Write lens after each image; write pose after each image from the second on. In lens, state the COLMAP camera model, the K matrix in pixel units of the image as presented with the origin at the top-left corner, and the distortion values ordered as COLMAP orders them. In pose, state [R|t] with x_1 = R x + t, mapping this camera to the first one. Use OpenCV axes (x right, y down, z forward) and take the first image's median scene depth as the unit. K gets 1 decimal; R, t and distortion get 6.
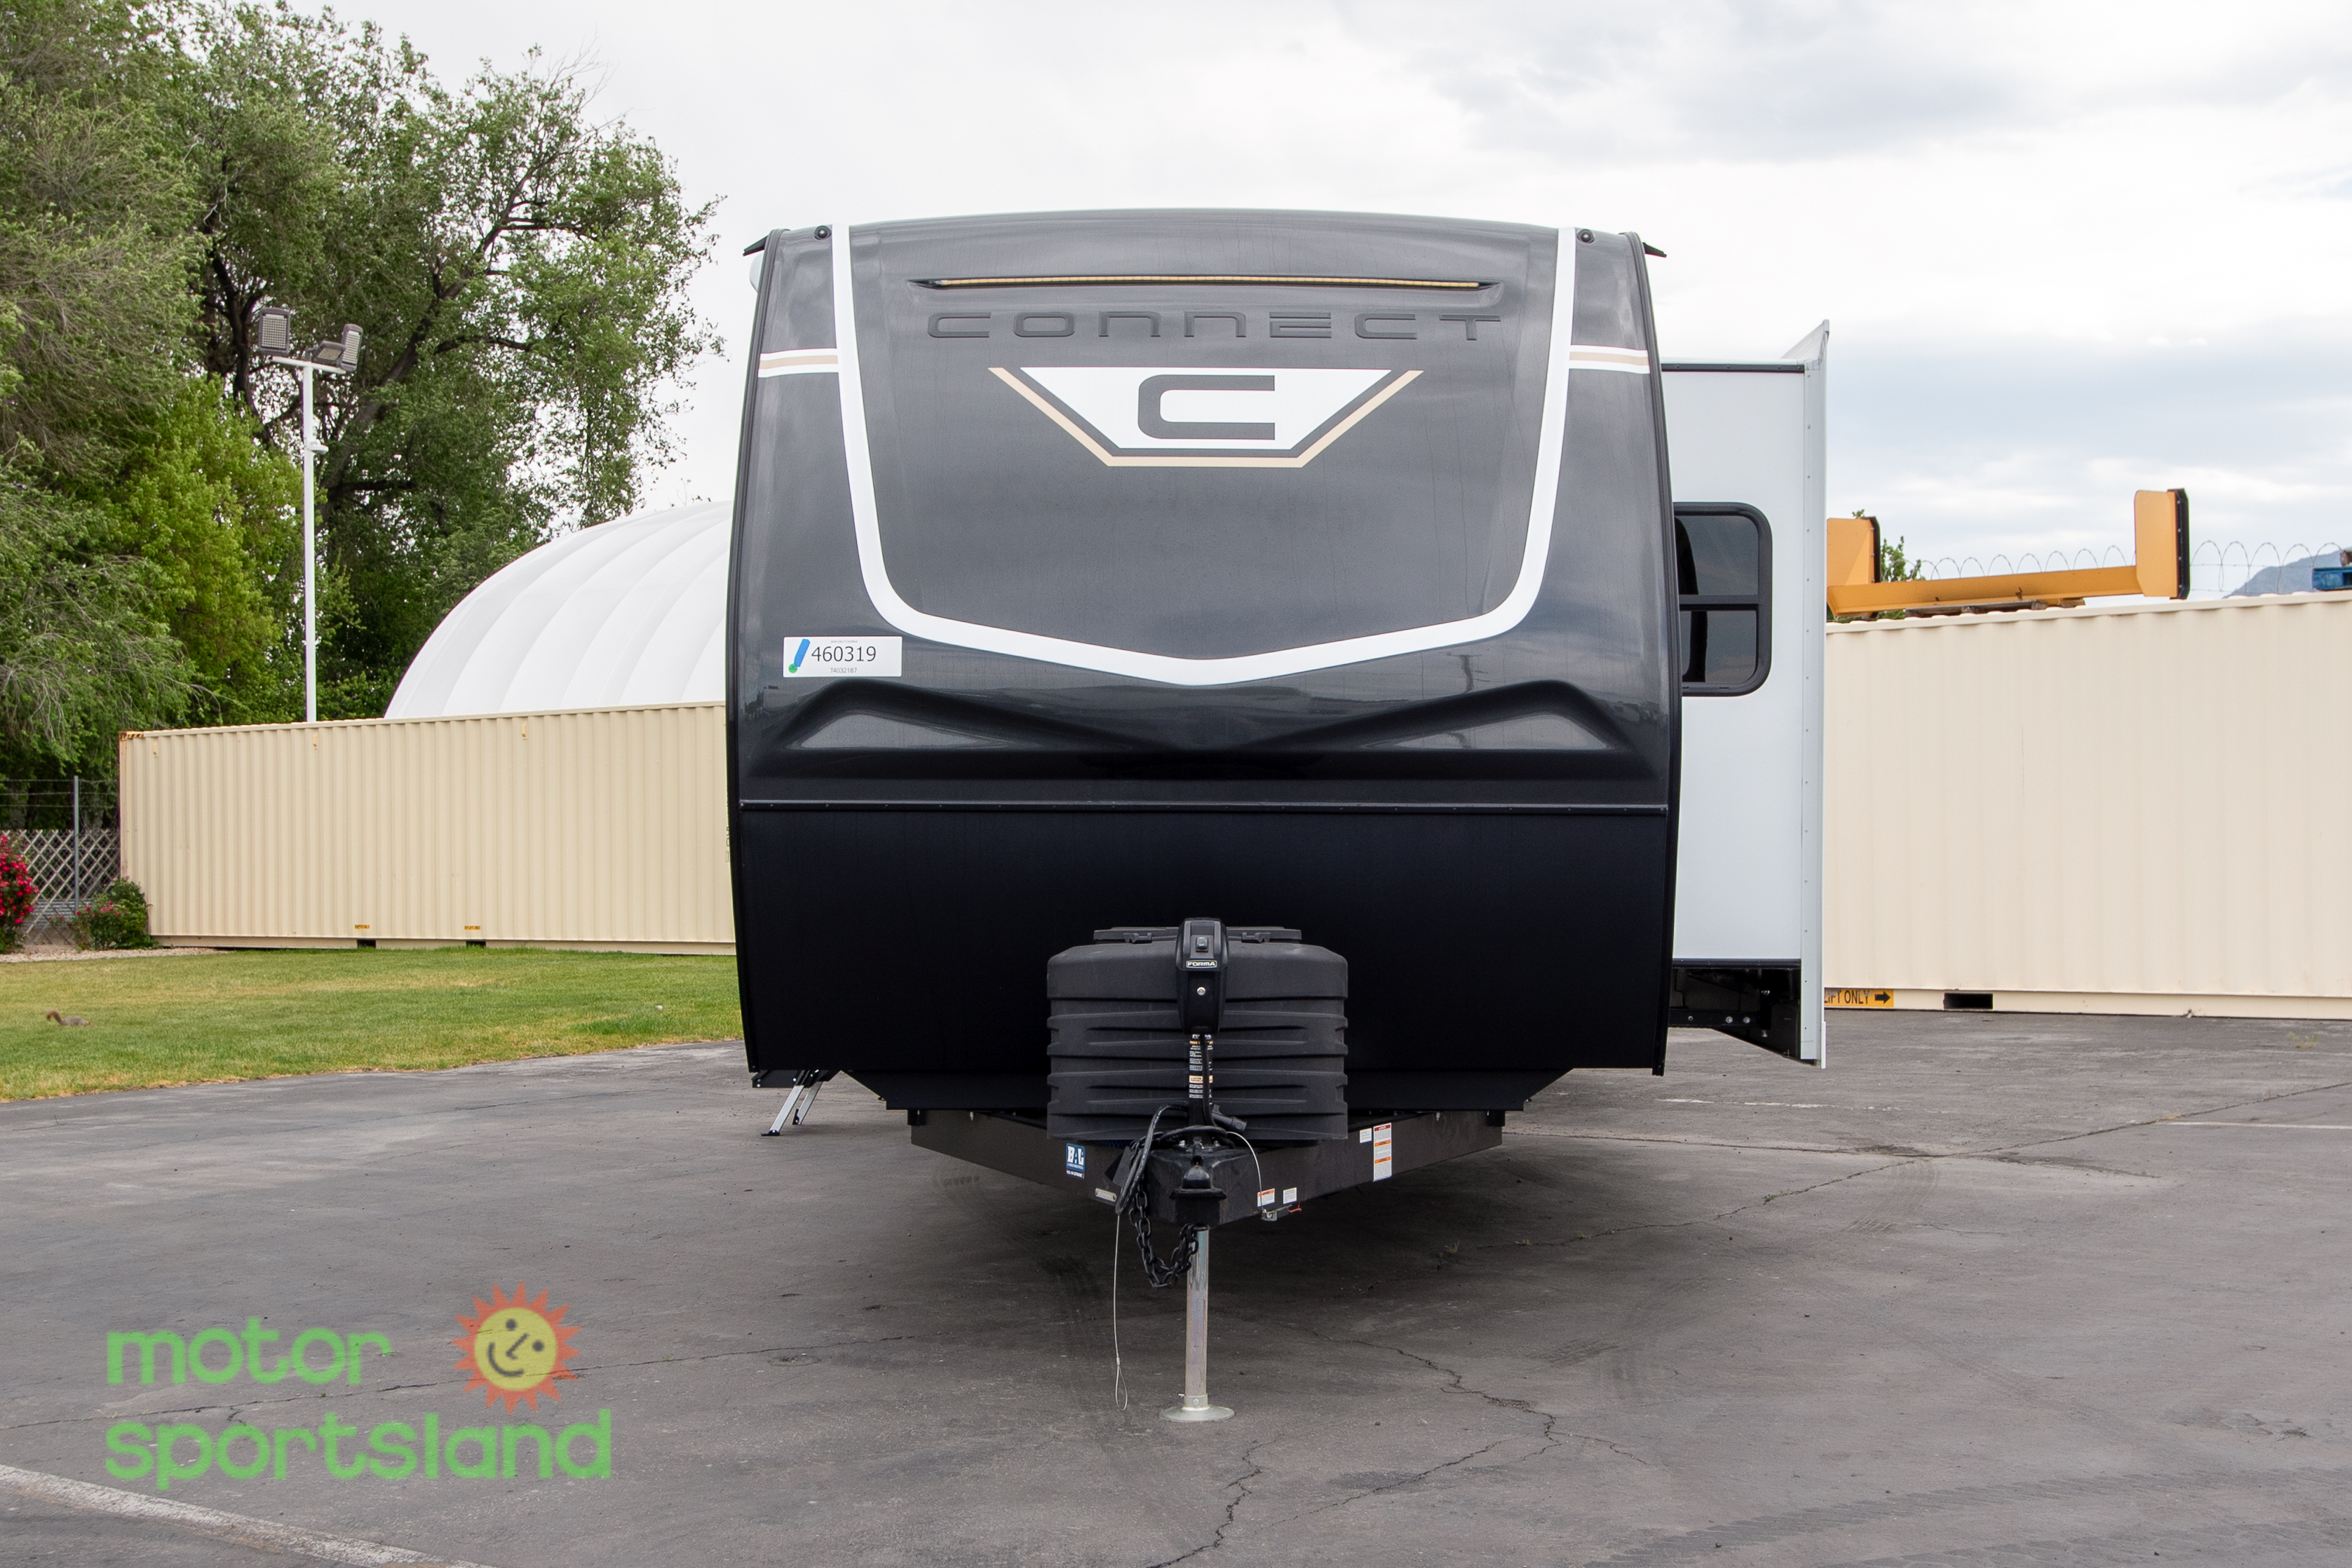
lens RADIAL K [[2866.9, 0, 1198.2], [0, 2866.9, 837.1], [0, 0, 1]] dist [0.085255, 0.000000]
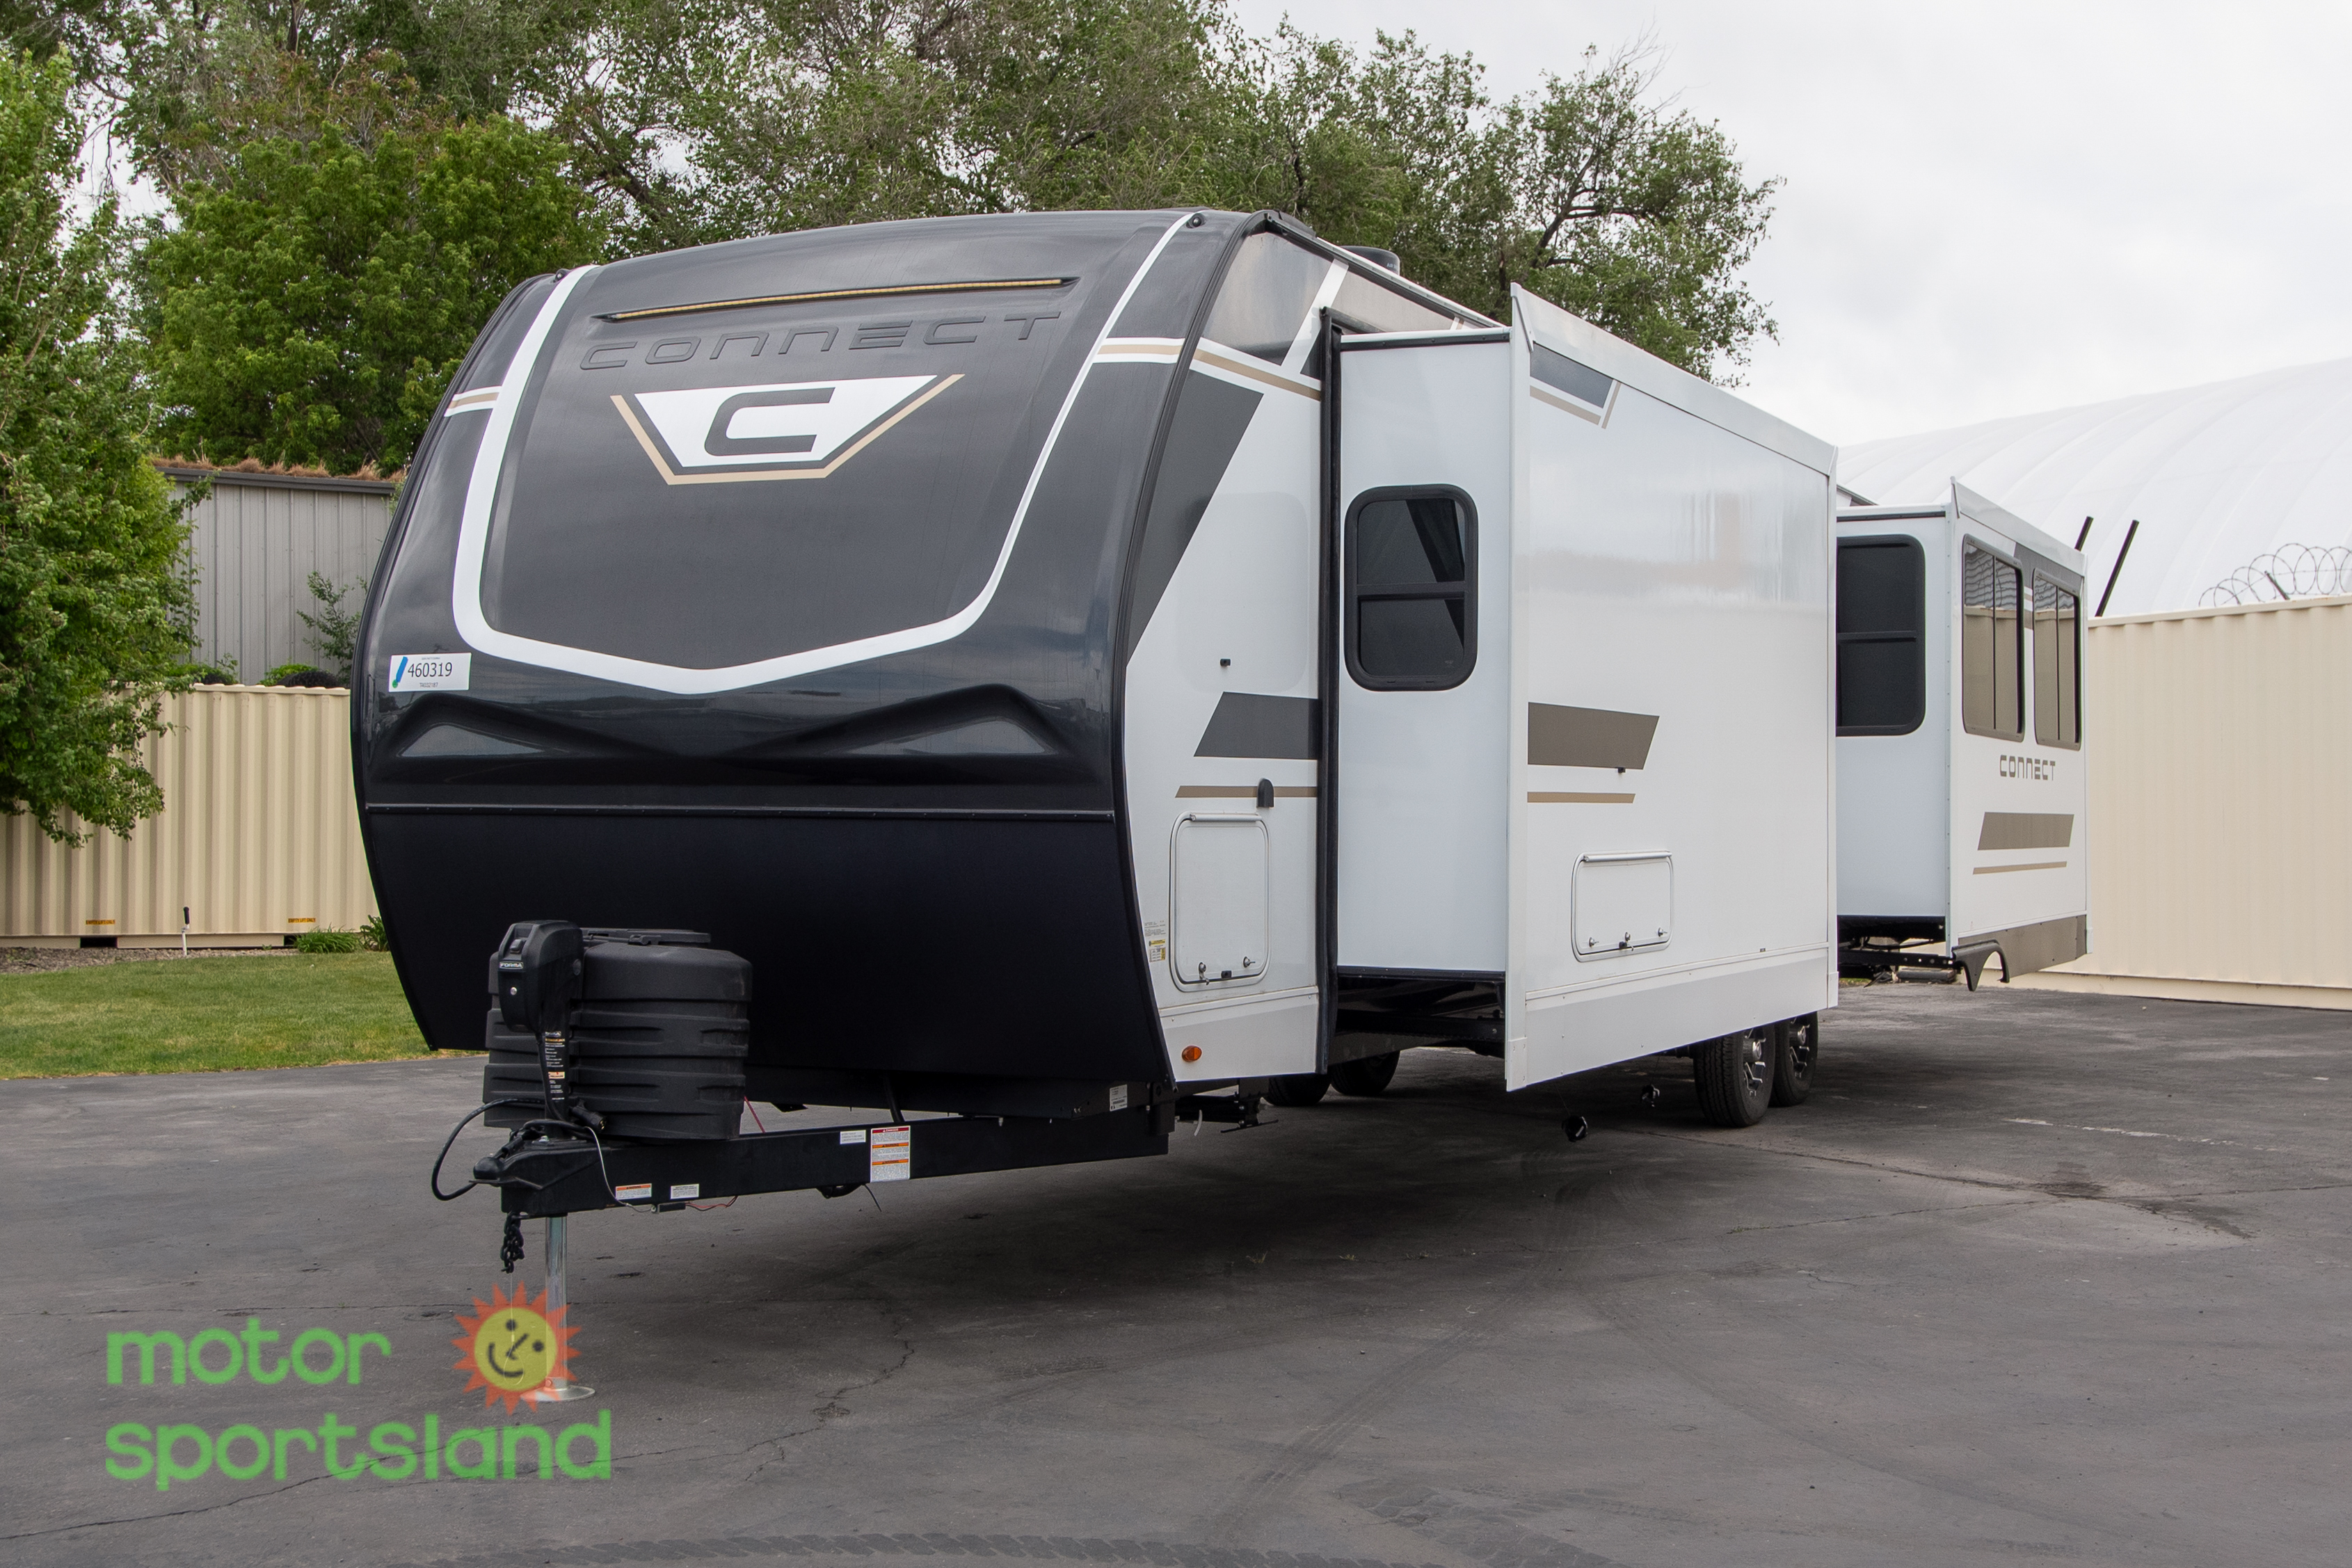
lens RADIAL K [[2866.9, 0, 1182.5], [0, 2866.9, 804.8], [0, 0, 1]] dist [0.085255, 0.000000]
pose [[0.902479, 0.002380, -0.430727, 0.586947], [-0.002823, 0.999996, -0.000390, -0.012687], [0.430725, 0.001568, 0.902482, 0.134556]]
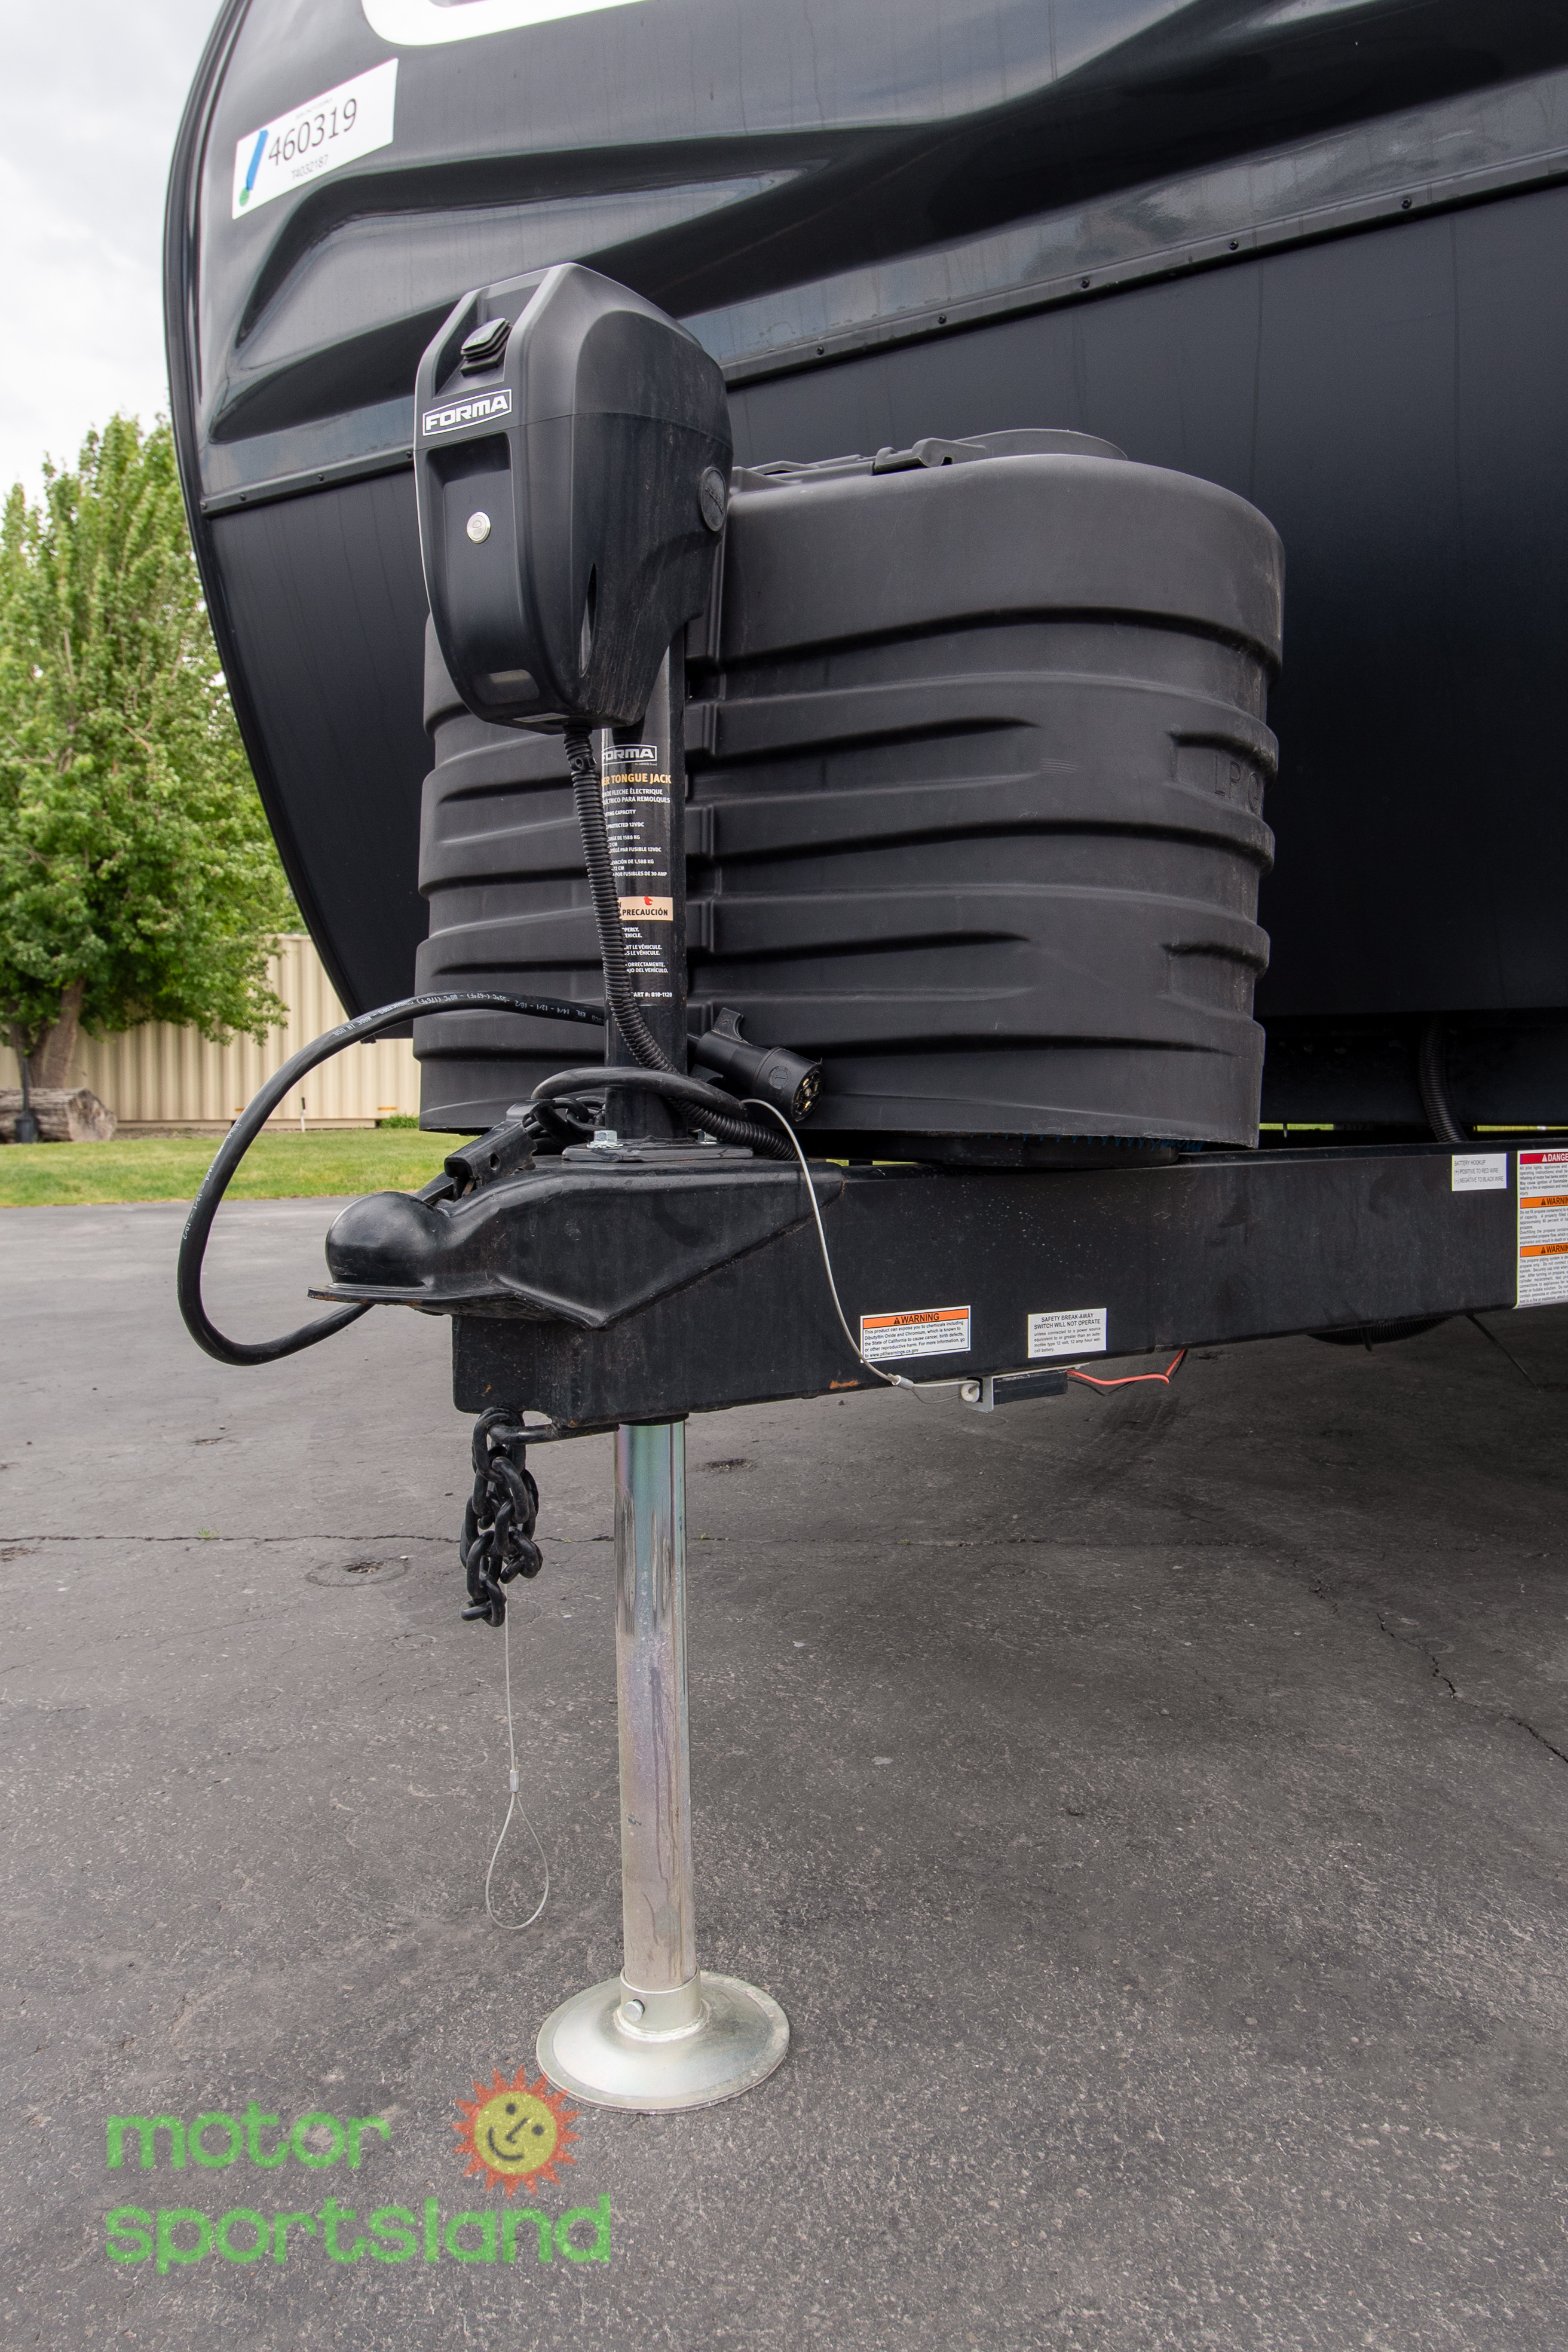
lens RADIAL K [[1767.0, 0, 779.8], [0, 1767.0, 1153.3], [0, 0, 1]] dist [-0.000508, -0.001222]
pose [[0.857975, 0.016607, -0.513423, 0.093330], [0.007875, 0.998935, 0.045472, 0.089627], [0.513632, -0.043057, 0.856930, 0.760548]]
